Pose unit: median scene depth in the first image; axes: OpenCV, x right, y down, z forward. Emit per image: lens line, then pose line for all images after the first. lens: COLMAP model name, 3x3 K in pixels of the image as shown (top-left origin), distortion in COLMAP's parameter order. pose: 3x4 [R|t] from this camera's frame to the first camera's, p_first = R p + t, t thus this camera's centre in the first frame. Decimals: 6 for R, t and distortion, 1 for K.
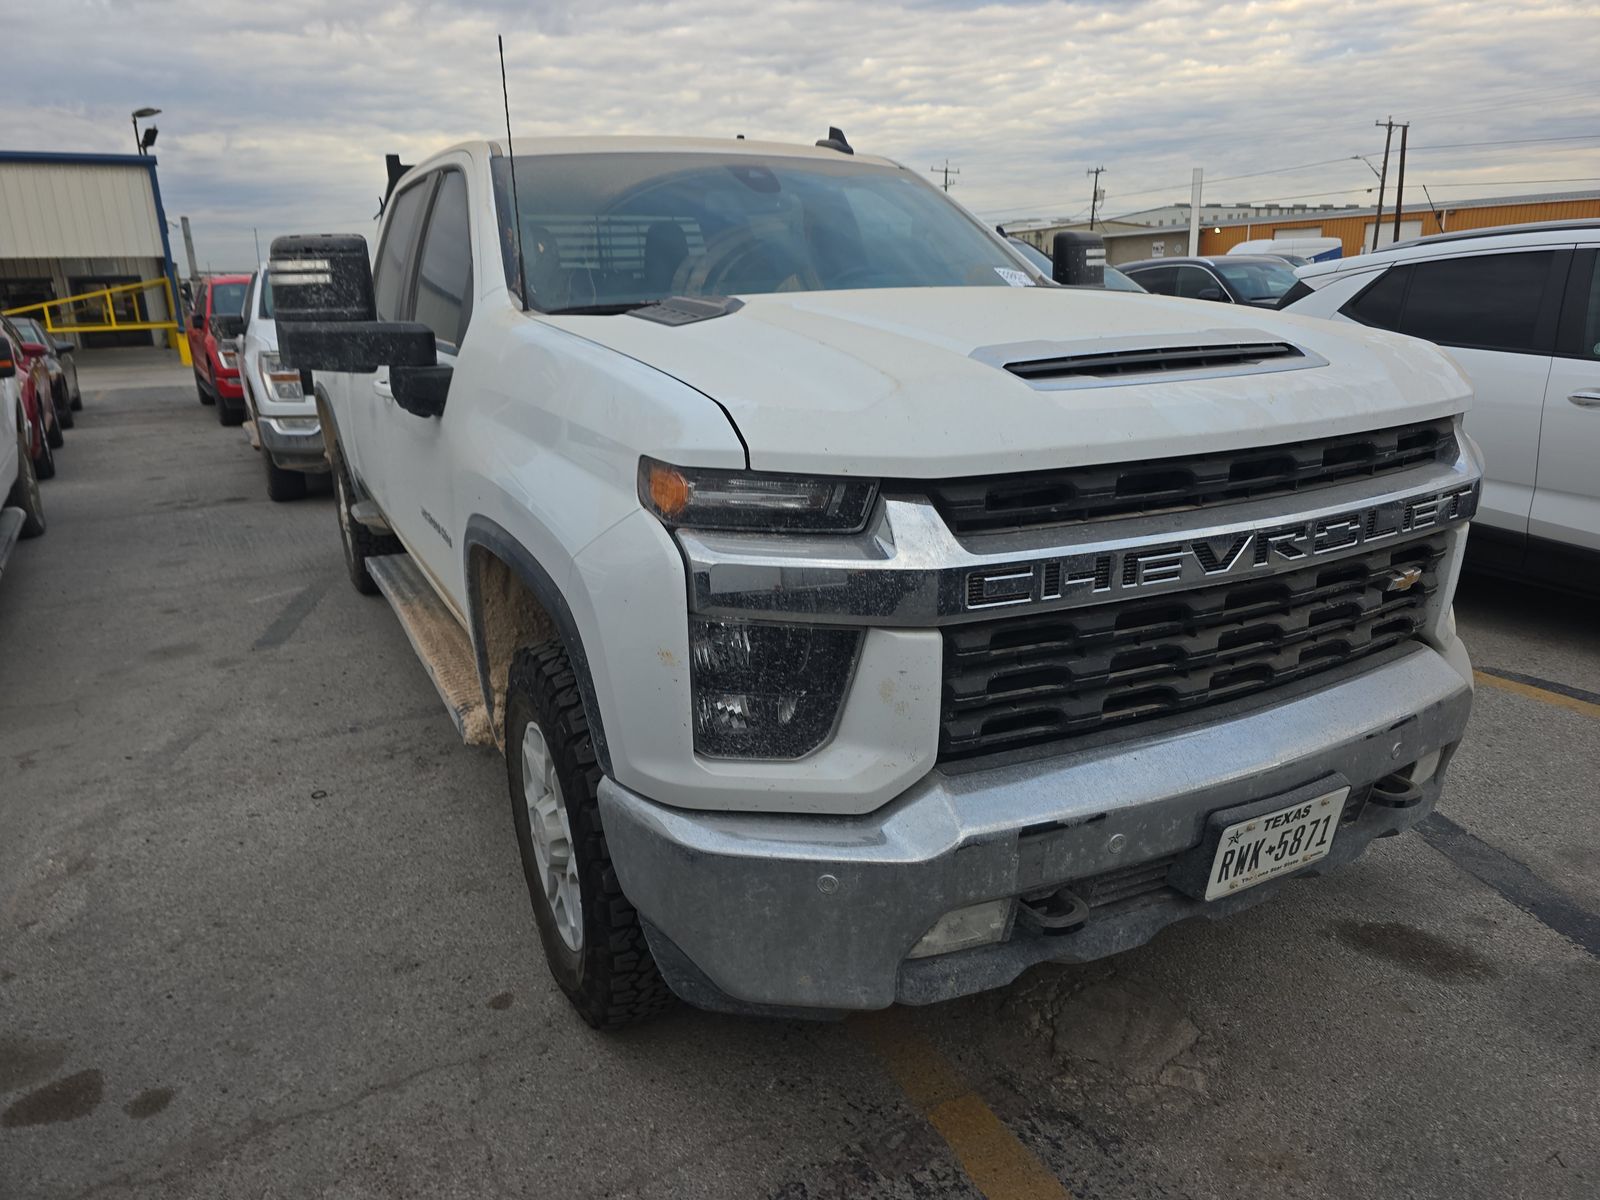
lens RADIAL K [[1064.2, 0, 861.3], [0, 1064.2, 588.2], [0, 0, 1]] dist [0.053075, -0.045811]
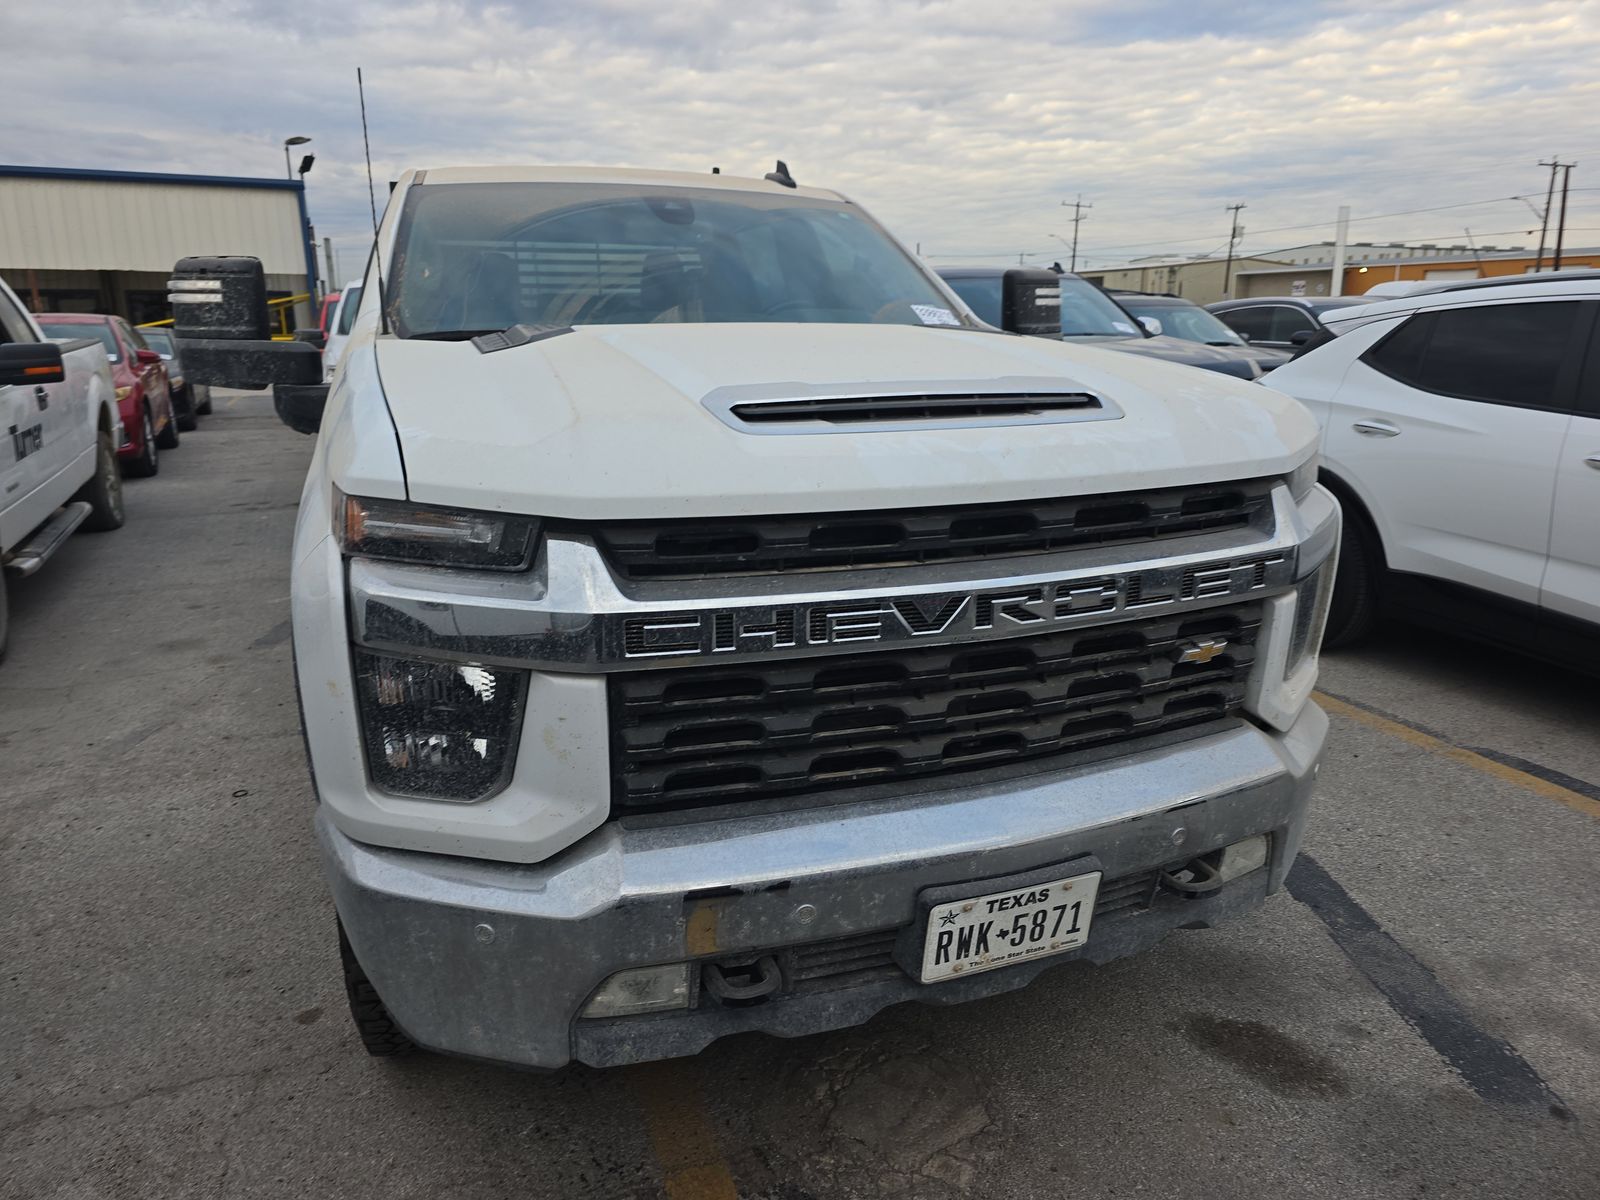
lens RADIAL K [[1064.2, 0, 861.6], [0, 1064.2, 589.6], [0, 0, 1]] dist [0.053075, -0.045811]
pose [[0.992498, 0.054383, -0.109497, 0.269540], [-0.057132, 0.998122, -0.022119, -0.020937], [0.108088, 0.028209, 0.993741, 0.043658]]
